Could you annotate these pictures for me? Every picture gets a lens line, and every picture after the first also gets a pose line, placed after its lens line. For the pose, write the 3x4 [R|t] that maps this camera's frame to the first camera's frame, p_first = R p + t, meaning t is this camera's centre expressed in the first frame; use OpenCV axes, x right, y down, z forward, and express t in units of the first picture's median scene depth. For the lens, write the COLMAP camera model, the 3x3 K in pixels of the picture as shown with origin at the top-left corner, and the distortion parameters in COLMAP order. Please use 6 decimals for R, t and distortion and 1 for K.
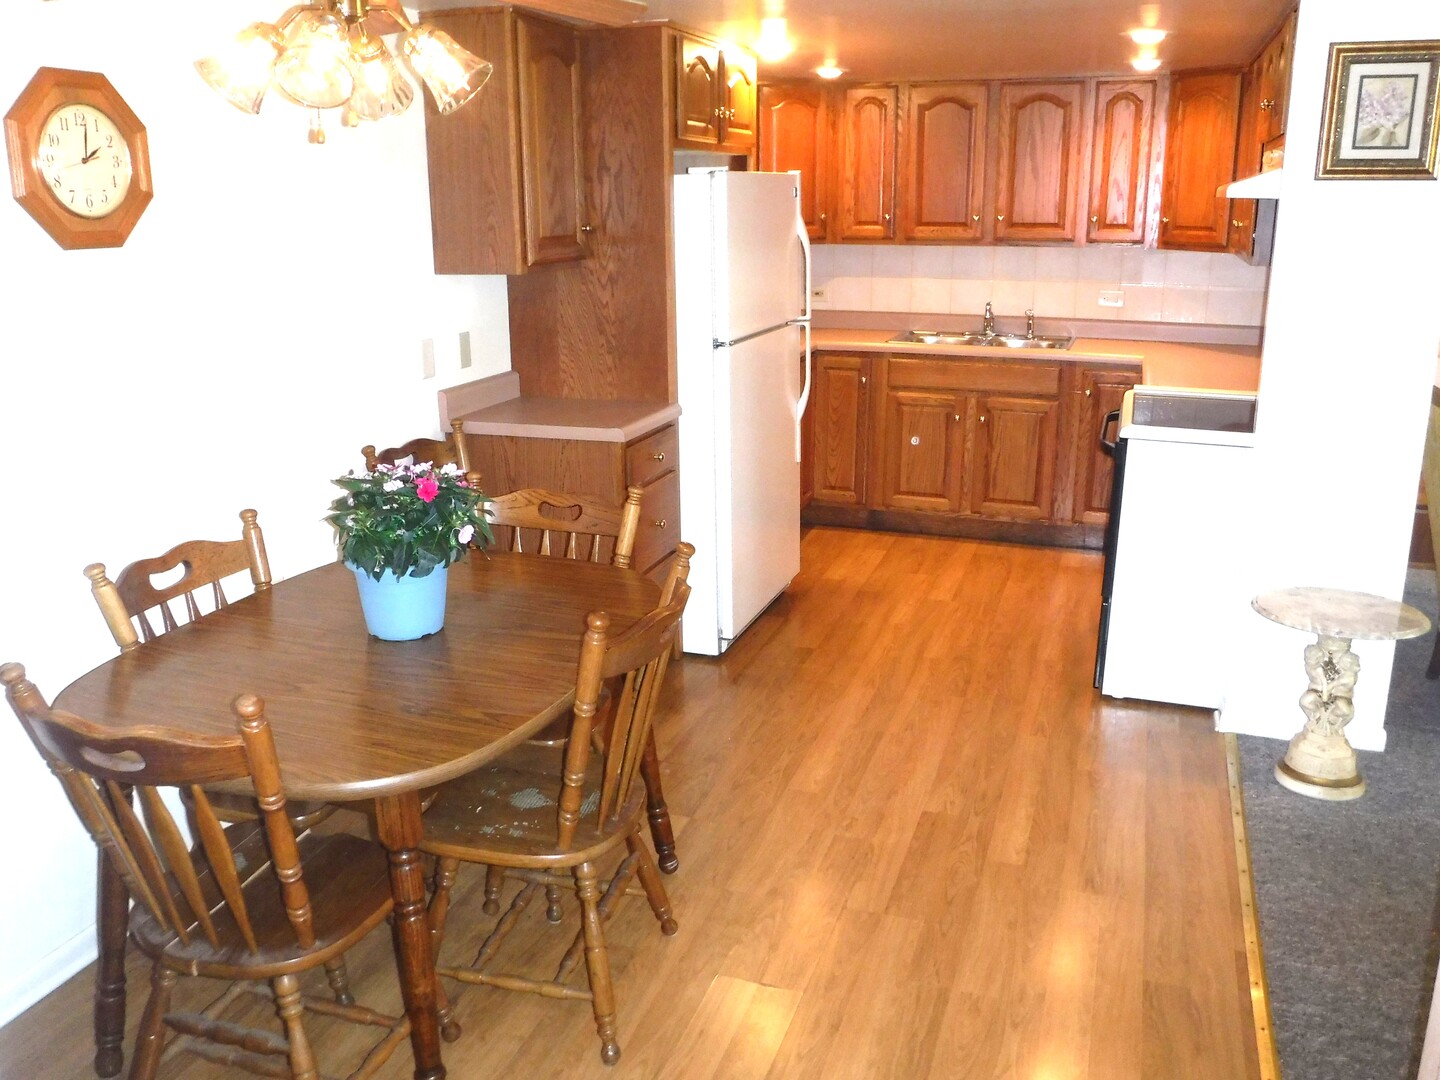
lens RADIAL K [[1209.9, 0, 714.1], [0, 1209.9, 533.8], [0, 0, 1]] dist [-0.066613, 0.022517]
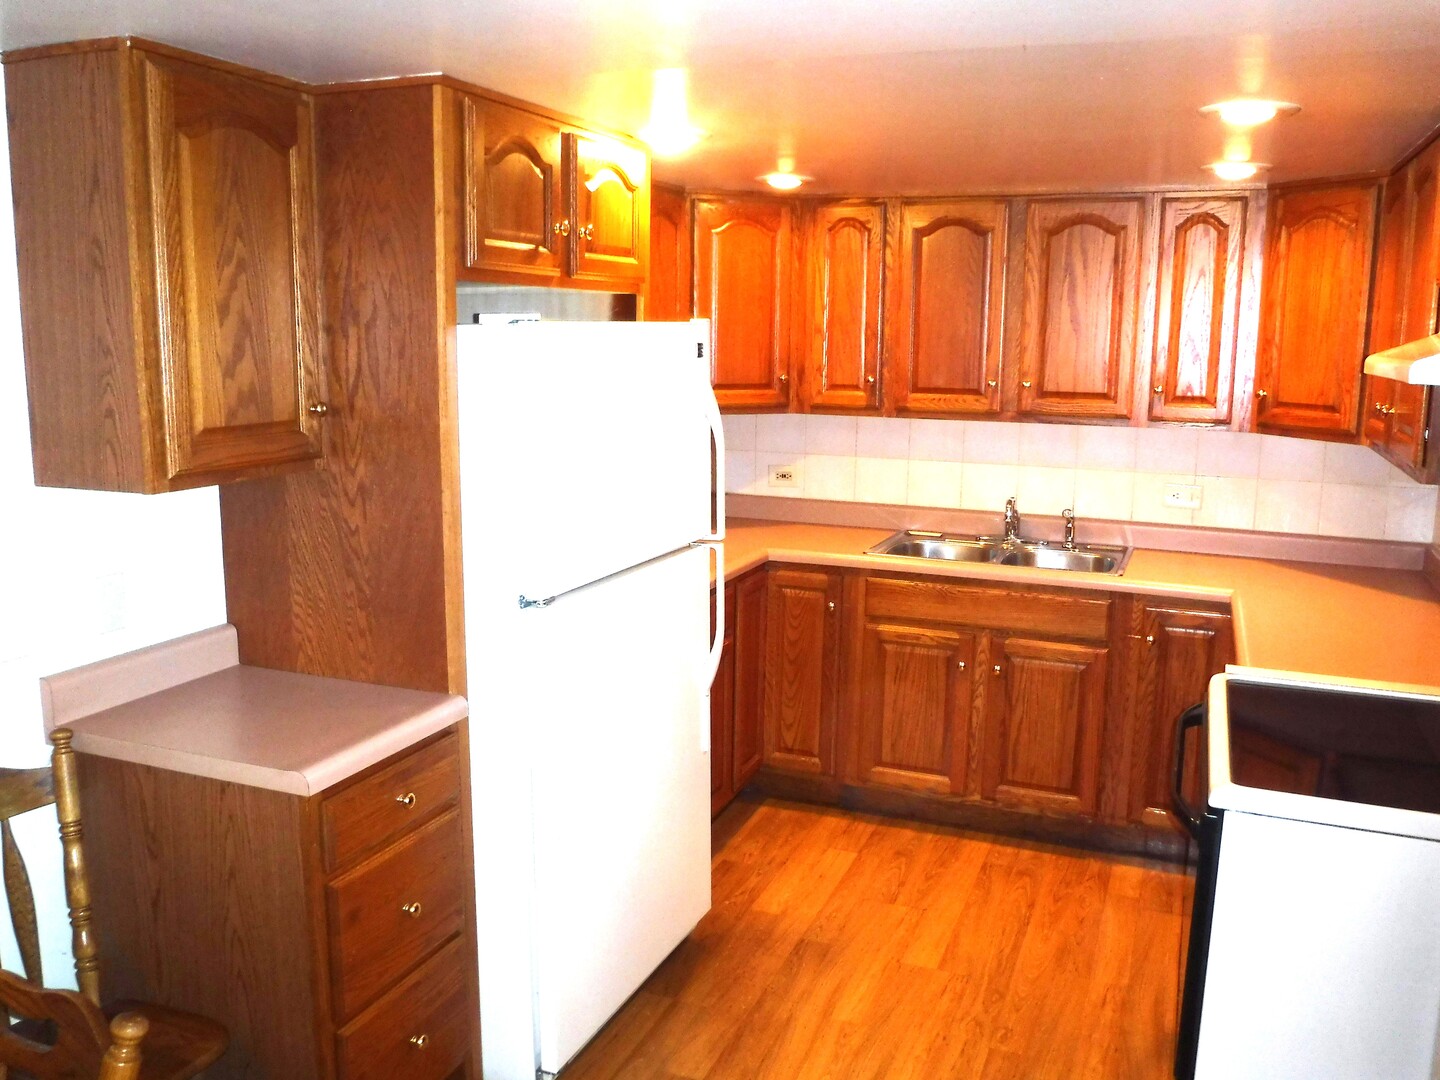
lens RADIAL K [[1209.9, 0, 727.8], [0, 1209.9, 540.5], [0, 0, 1]] dist [-0.066613, 0.022517]
pose [[0.998983, 0.024373, -0.037923, 0.094240], [-0.028034, 0.994671, -0.099218, -0.098726], [0.035302, 0.100180, 0.994343, 0.303206]]
